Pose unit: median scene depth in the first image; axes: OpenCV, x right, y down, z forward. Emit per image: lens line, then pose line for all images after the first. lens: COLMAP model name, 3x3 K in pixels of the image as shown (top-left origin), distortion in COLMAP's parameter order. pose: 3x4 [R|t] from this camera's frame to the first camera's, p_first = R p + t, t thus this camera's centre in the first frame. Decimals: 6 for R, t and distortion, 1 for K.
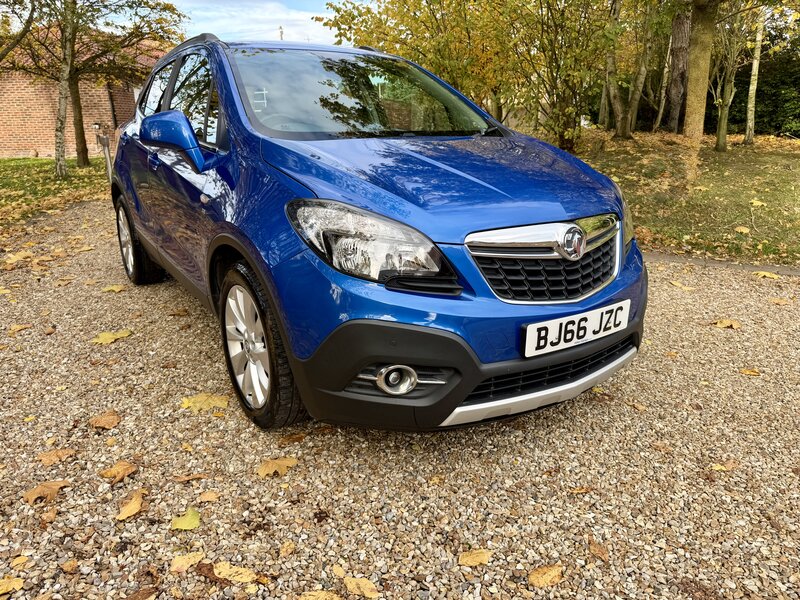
lens RADIAL K [[569.3, 0, 403.4], [0, 569.3, 297.2], [0, 0, 1]] dist [0.040433, -0.044959]
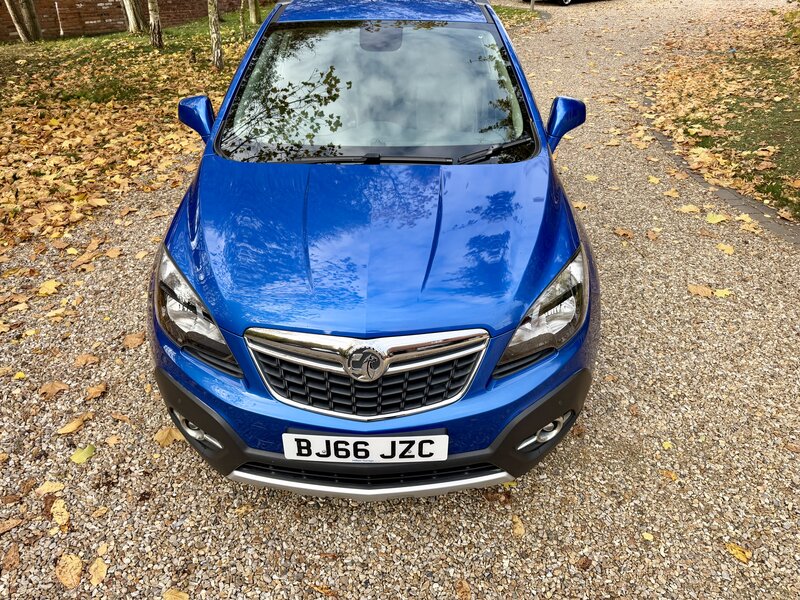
lens RADIAL K [[569.3, 0, 400.3], [0, 569.3, 299.4], [0, 0, 1]] dist [0.040433, -0.044959]
pose [[0.822666, 0.302875, -0.481131, 0.745807], [-0.167887, 0.937960, 0.303389, -0.472297], [0.543170, -0.168812, 0.822477, 0.318964]]
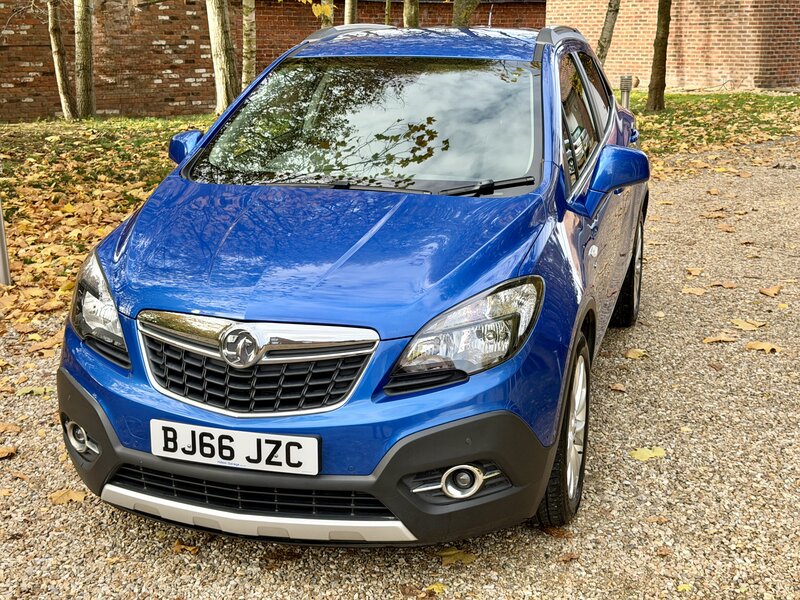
lens RADIAL K [[1119.6, 0, 397.5], [0, 1119.6, 304.3], [0, 0, 1]] dist [0.101350, 0.000000]
pose [[0.637056, 0.203095, -0.743581, 1.694395], [-0.229176, 0.970947, 0.068852, -0.329513], [0.735961, 0.126548, 0.665092, 0.051374]]
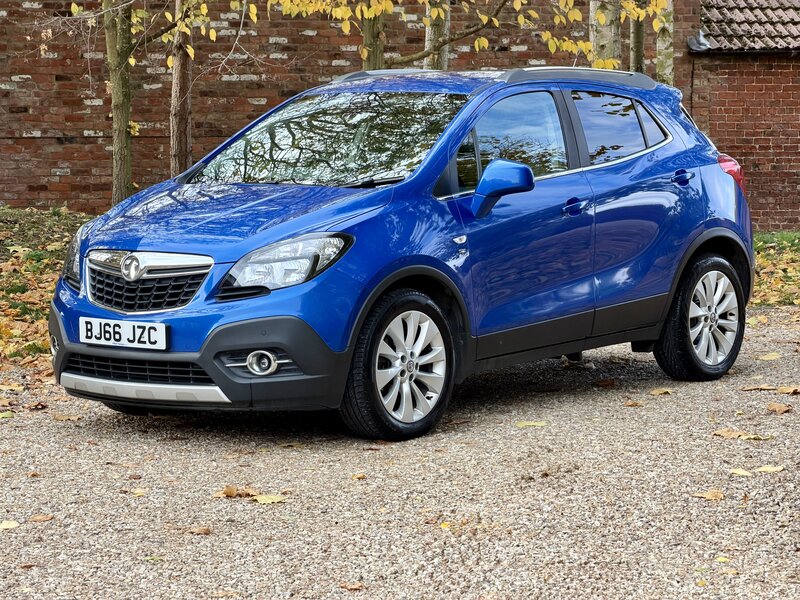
lens RADIAL K [[2416.1, 0, 400.6], [0, 2416.1, 298.7], [0, 0, 1]] dist [-0.013810, 0.000000]
pose [[0.304558, 0.084092, -0.948775, 5.715126], [-0.266593, 0.963809, -0.000153, -0.190496], [0.914425, 0.252983, 0.315954, -0.151309]]
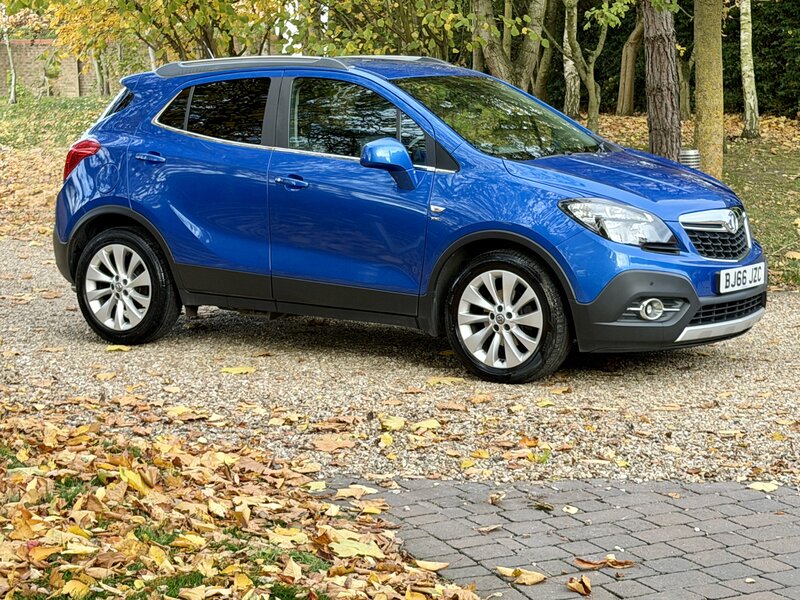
lens RADIAL K [[1983.9, 0, 399.9], [0, 1983.9, 299.7], [0, 0, 1]] dist [-0.051105, 0.000000]
pose [[0.929319, -0.047347, 0.366231, -2.463534], [0.110836, 0.981784, -0.154321, 0.823733], [-0.352253, 0.184004, 0.917638, -3.481457]]
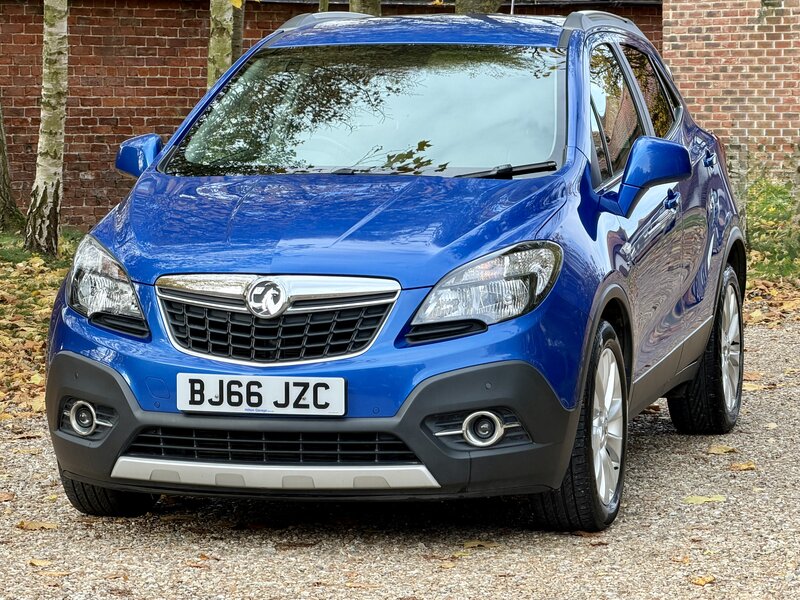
lens RADIAL K [[3310.8, 0, 397.7], [0, 3310.8, 299.4], [0, 0, 1]] dist [0.171670, 0.000000]
pose [[0.662613, 0.063112, -0.746298, 4.299886], [-0.216458, 0.970058, -0.110152, 0.431511], [0.717000, 0.234530, 0.656434, -2.242542]]
